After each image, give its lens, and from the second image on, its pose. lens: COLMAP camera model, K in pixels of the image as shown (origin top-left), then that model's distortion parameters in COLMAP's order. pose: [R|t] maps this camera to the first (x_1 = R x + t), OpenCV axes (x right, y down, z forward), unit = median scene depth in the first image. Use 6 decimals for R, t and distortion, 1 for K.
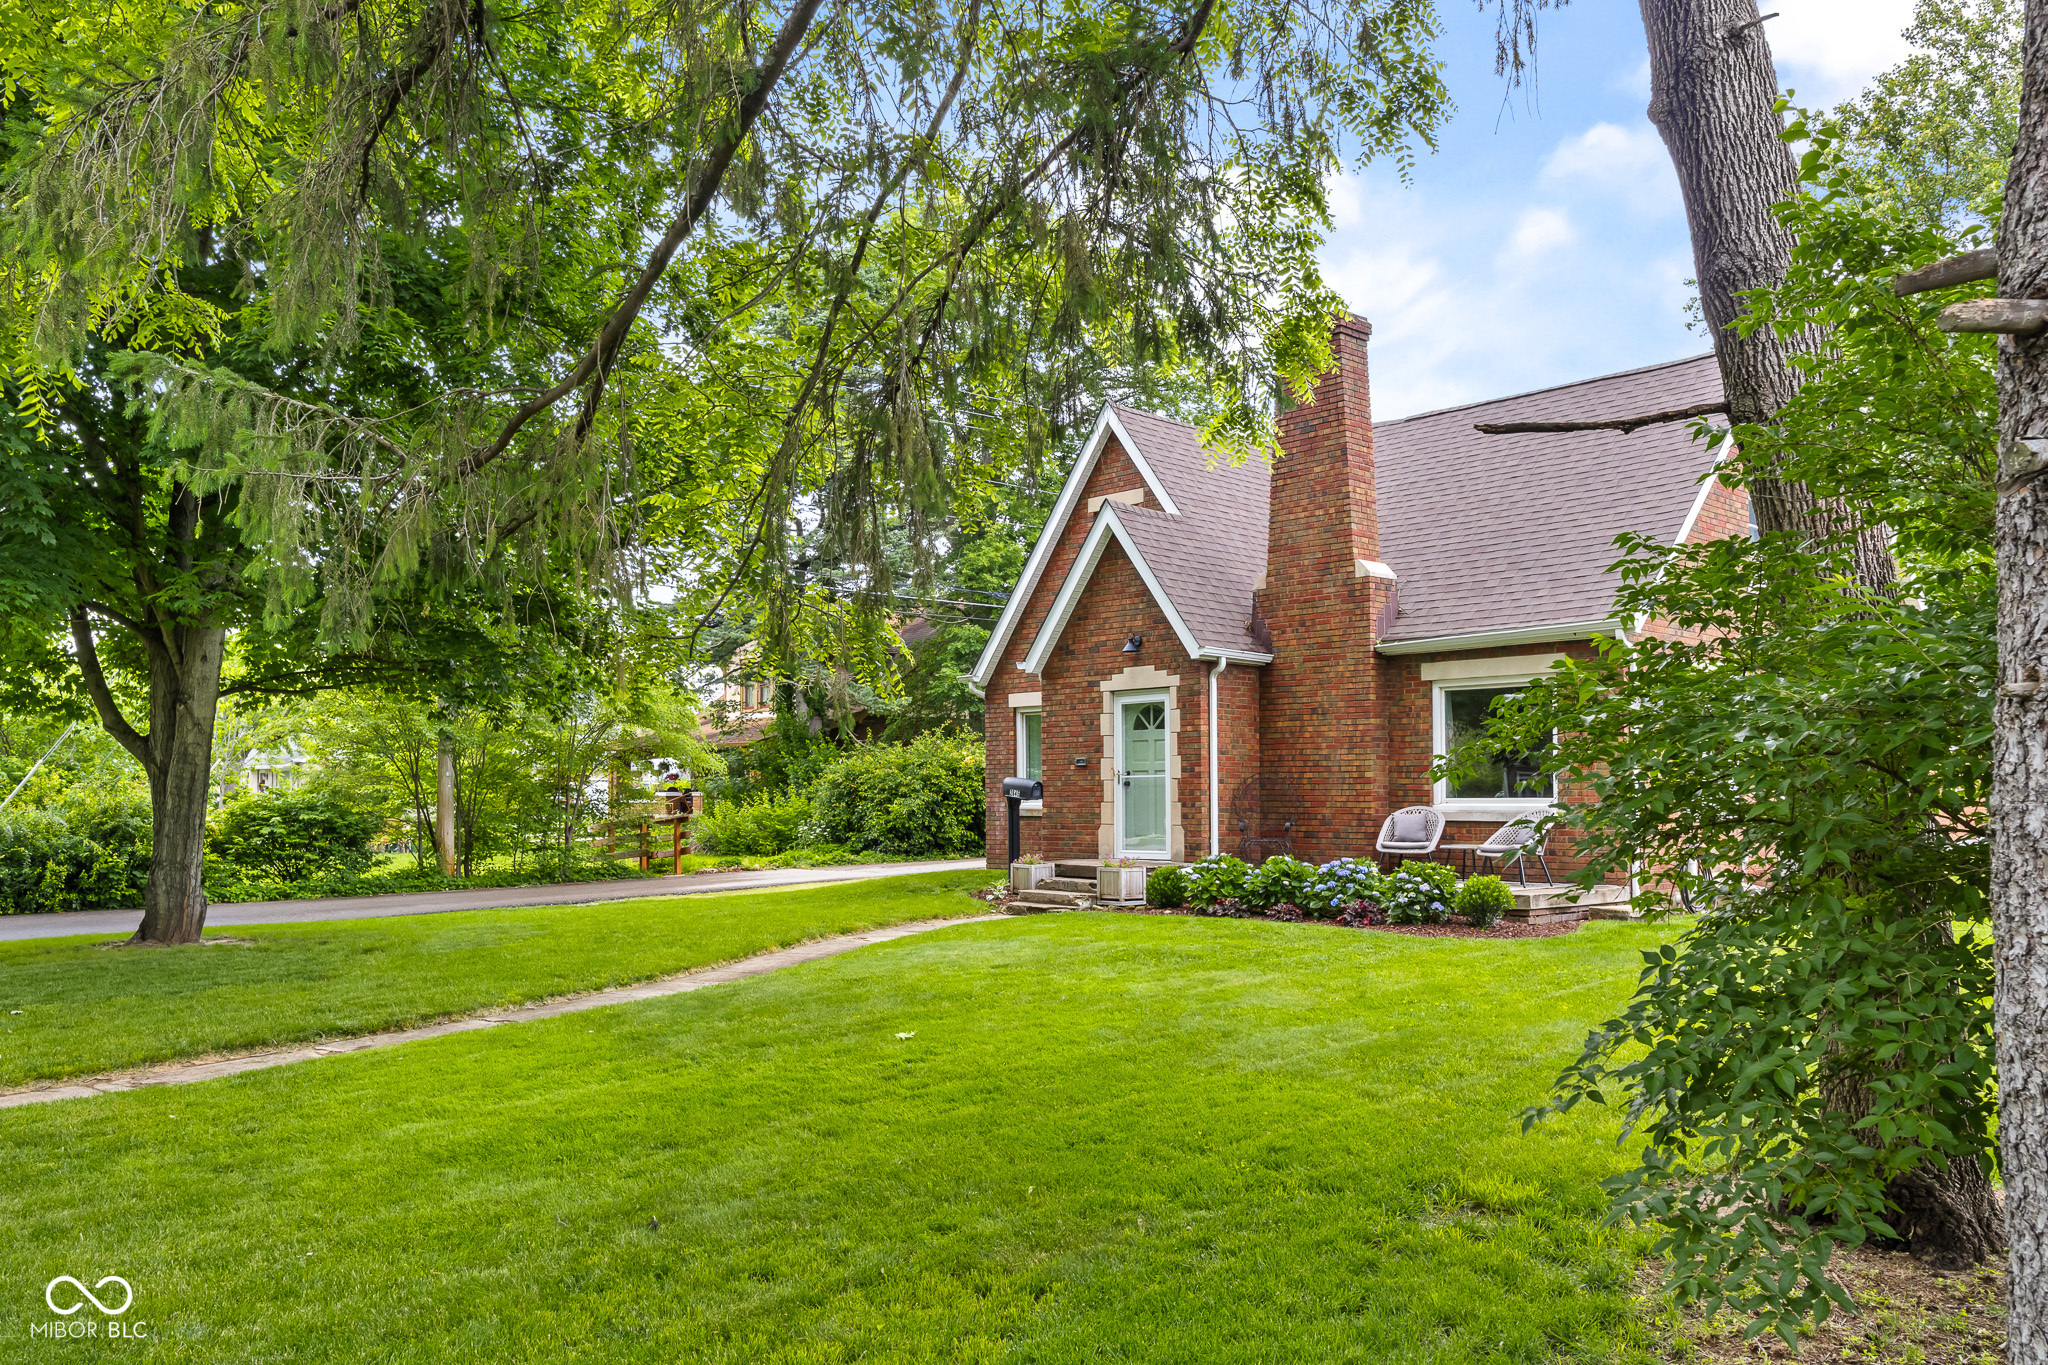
lens RADIAL K [[1544.0, 0, 1024.0], [0, 1544.0, 682.5], [0, 0, 1]] dist [-0.002840, -0.000255]
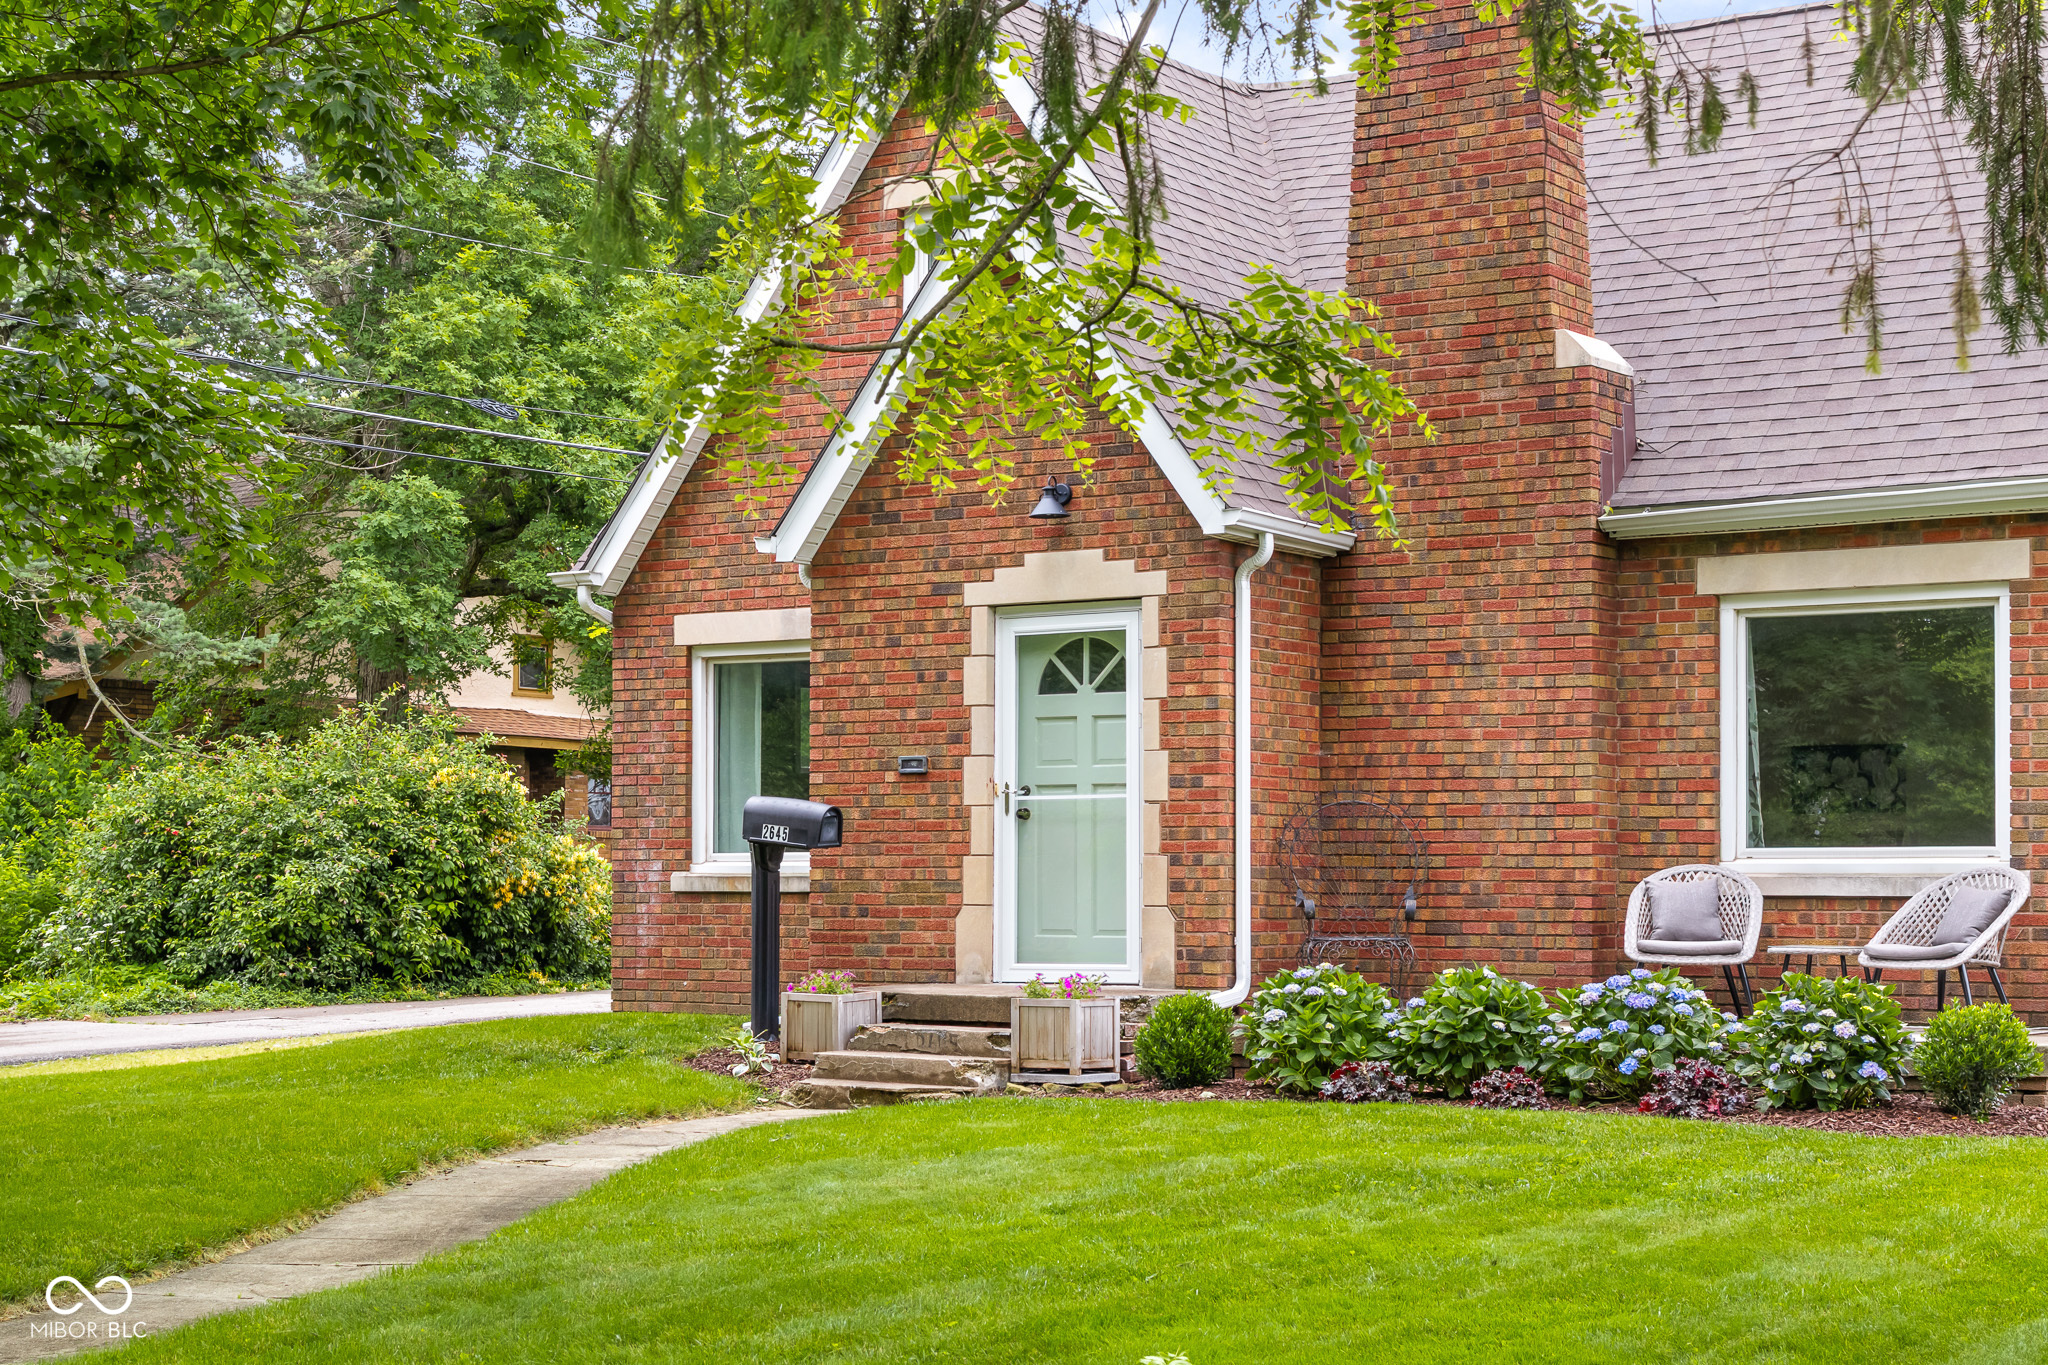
lens RADIAL K [[3292.9, 0, 1024.0], [0, 3292.9, 682.5], [0, 0, 1]] dist [0.006963, -0.024048]
pose [[0.972468, 0.020012, 0.232176, -0.160993], [-0.022567, 0.999710, 0.008354, 0.020452], [-0.231941, -0.013364, 0.972638, 0.079841]]
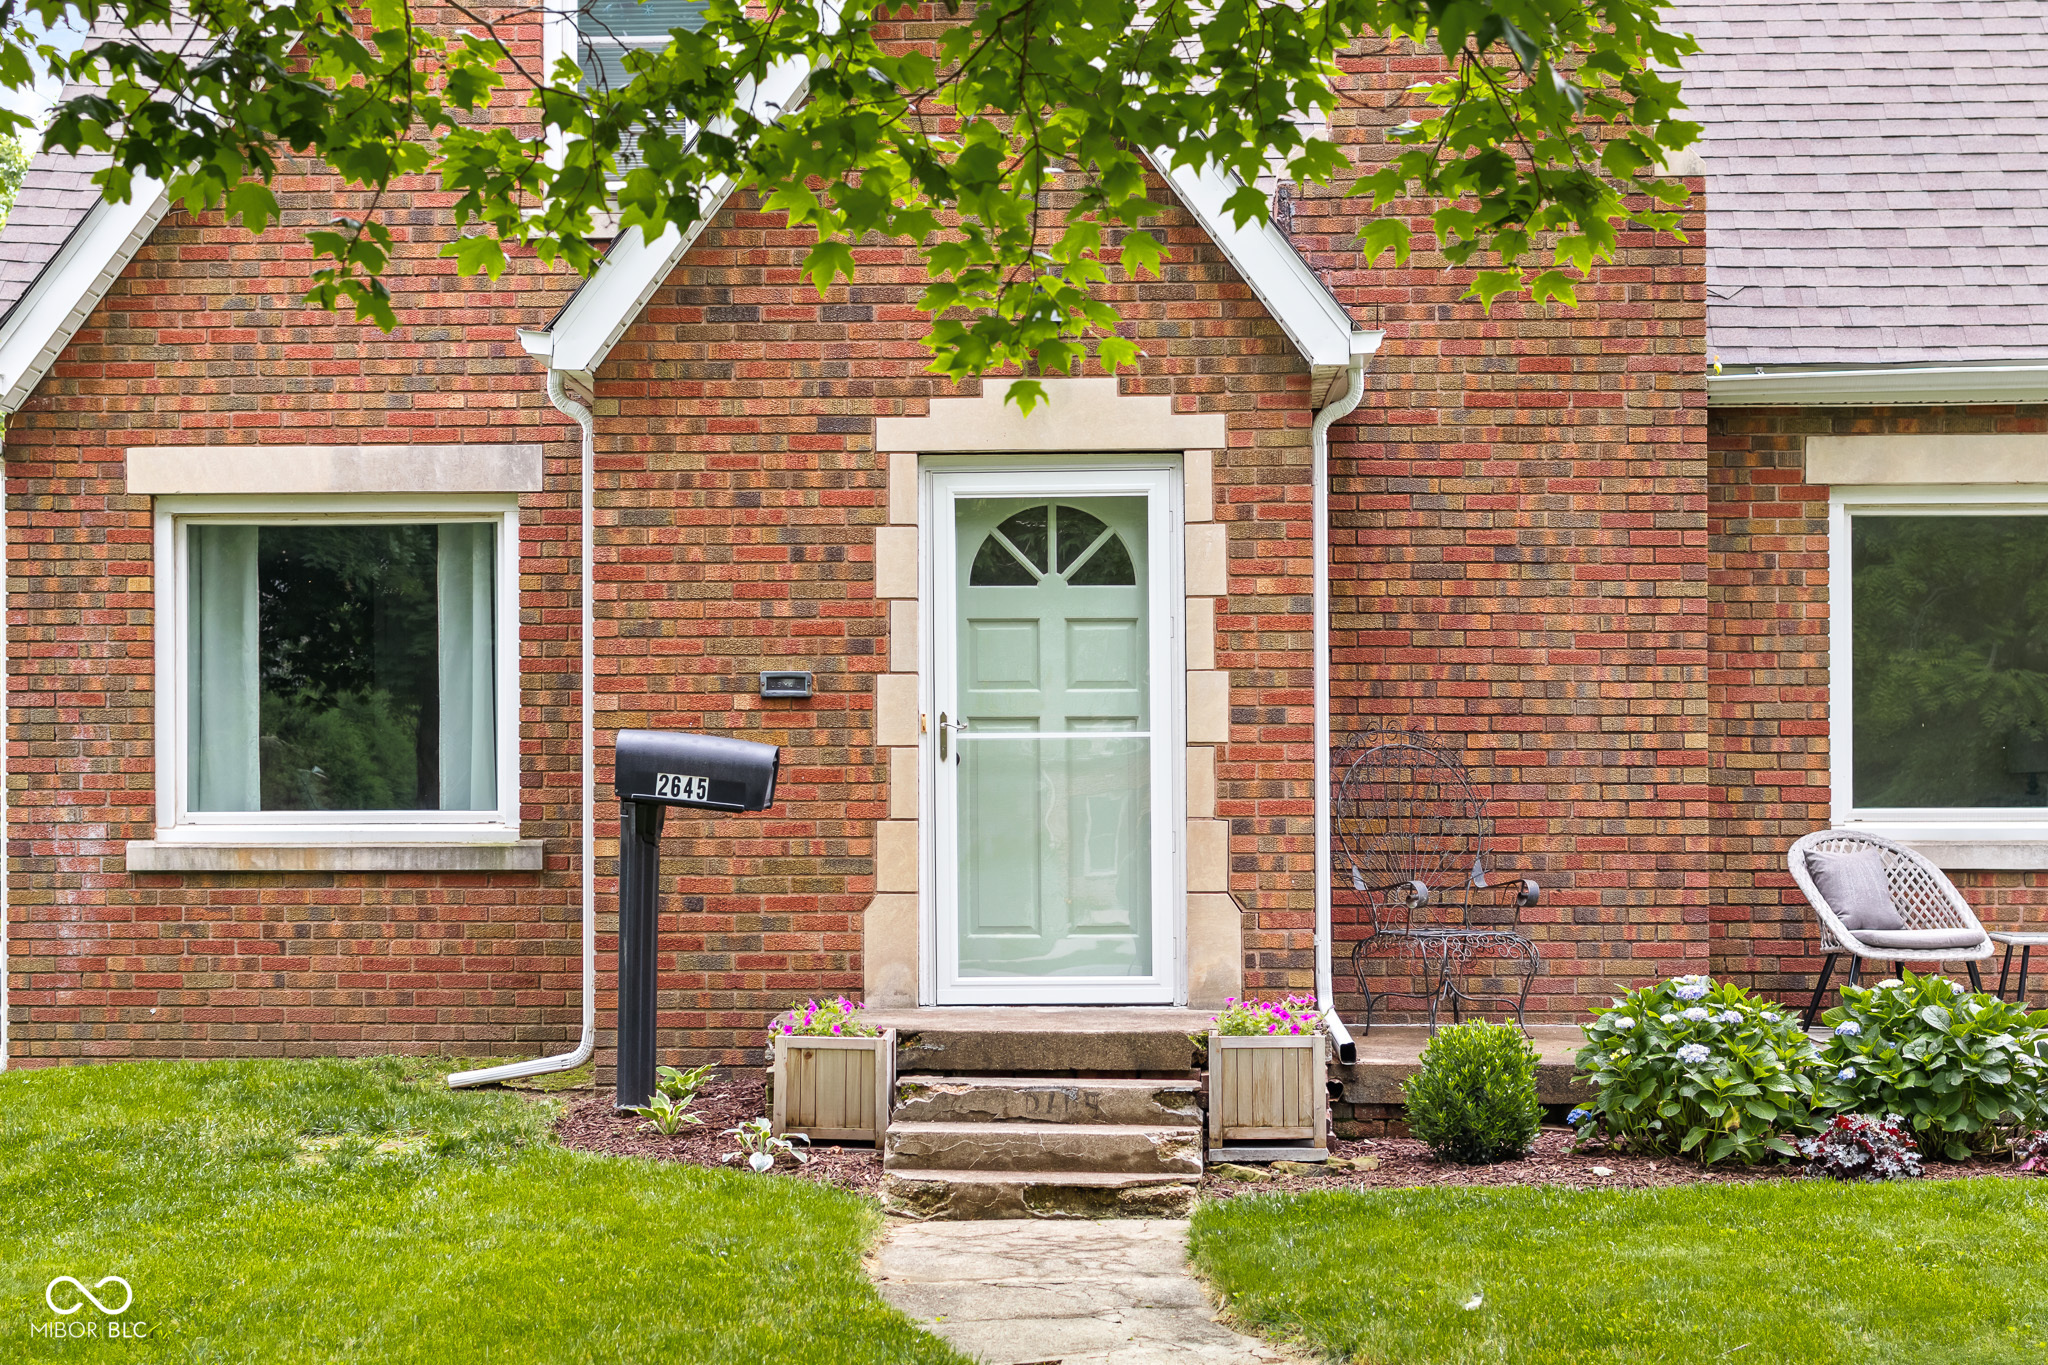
lens RADIAL K [[3411.1, 0, 911.9], [0, 3411.1, 714.9], [0, 0, 1]] dist [0.010003, 0.027426]
pose [[0.712626, 0.023619, 0.701147, -0.430286], [-0.051808, 0.998476, 0.019022, 0.046239], [-0.699629, -0.049880, 0.712763, 0.547655]]
